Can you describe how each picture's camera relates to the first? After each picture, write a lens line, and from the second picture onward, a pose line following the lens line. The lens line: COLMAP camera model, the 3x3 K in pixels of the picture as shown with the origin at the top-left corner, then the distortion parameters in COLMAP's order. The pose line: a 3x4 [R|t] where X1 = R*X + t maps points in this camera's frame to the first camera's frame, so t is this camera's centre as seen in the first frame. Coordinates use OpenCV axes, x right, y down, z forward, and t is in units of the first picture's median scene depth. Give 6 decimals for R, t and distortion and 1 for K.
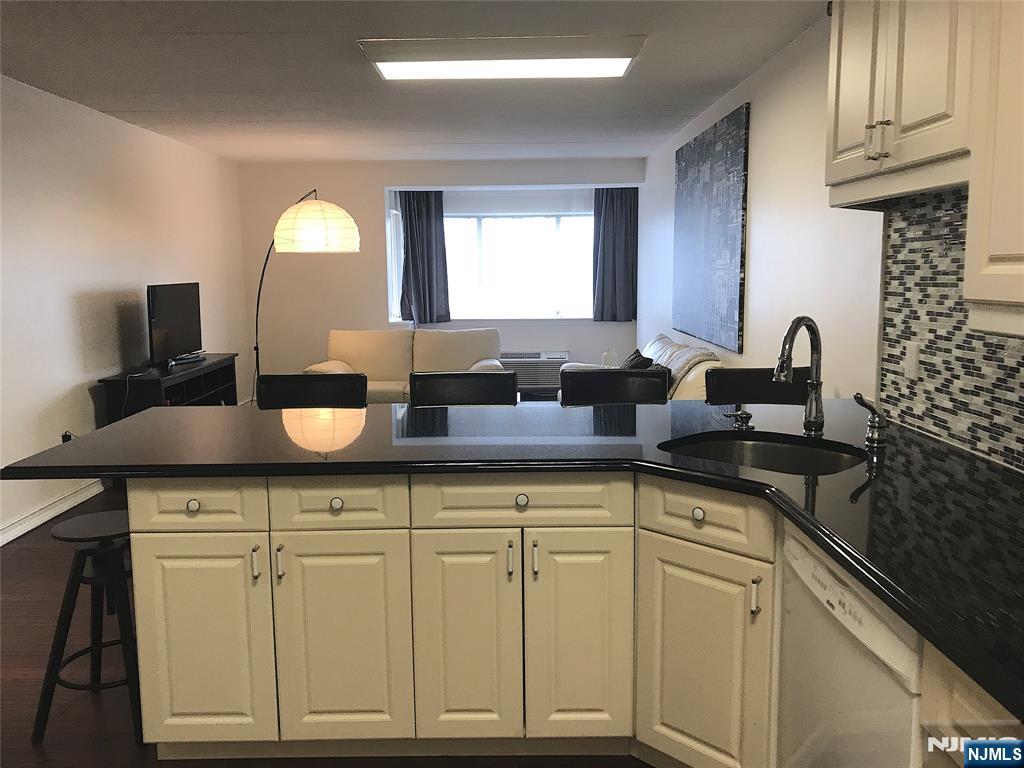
lens RADIAL K [[839.9, 0, 506.9], [0, 839.9, 382.3], [0, 0, 1]] dist [0.044264, -0.045183]
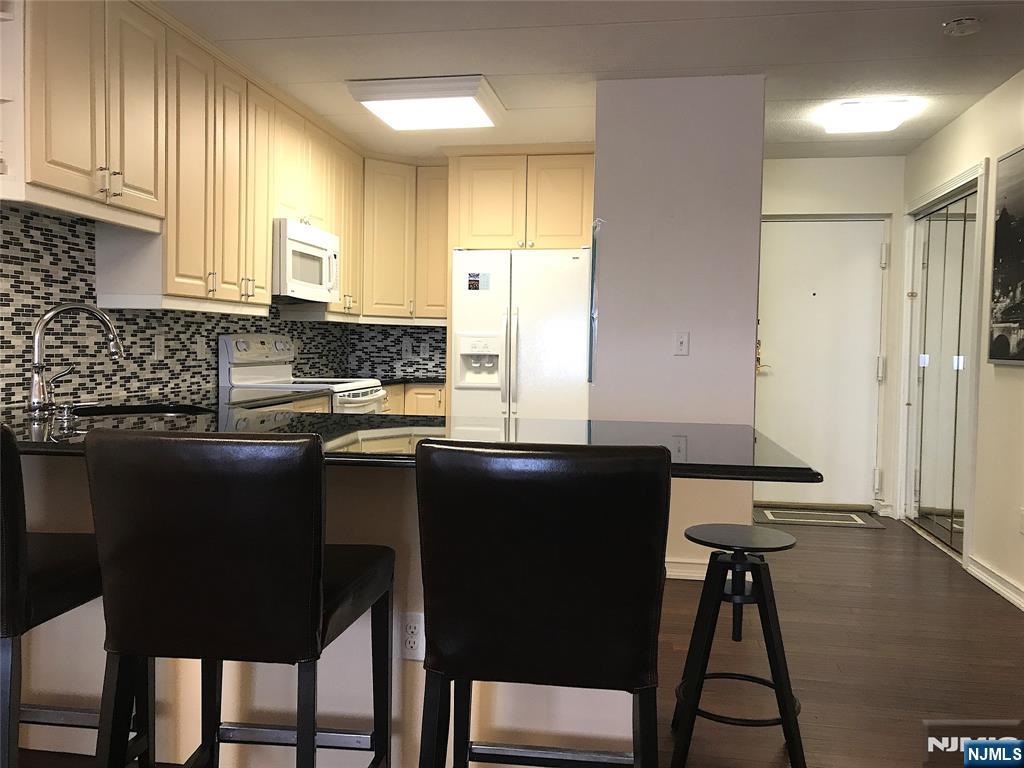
lens RADIAL K [[839.9, 0, 506.0], [0, 839.9, 380.5], [0, 0, 1]] dist [0.044264, -0.045183]
pose [[-0.985913, -0.011699, 0.166852, -0.417745], [0.017912, 0.984429, 0.174865, -0.166594], [-0.166299, 0.175390, -0.970352, 2.053694]]
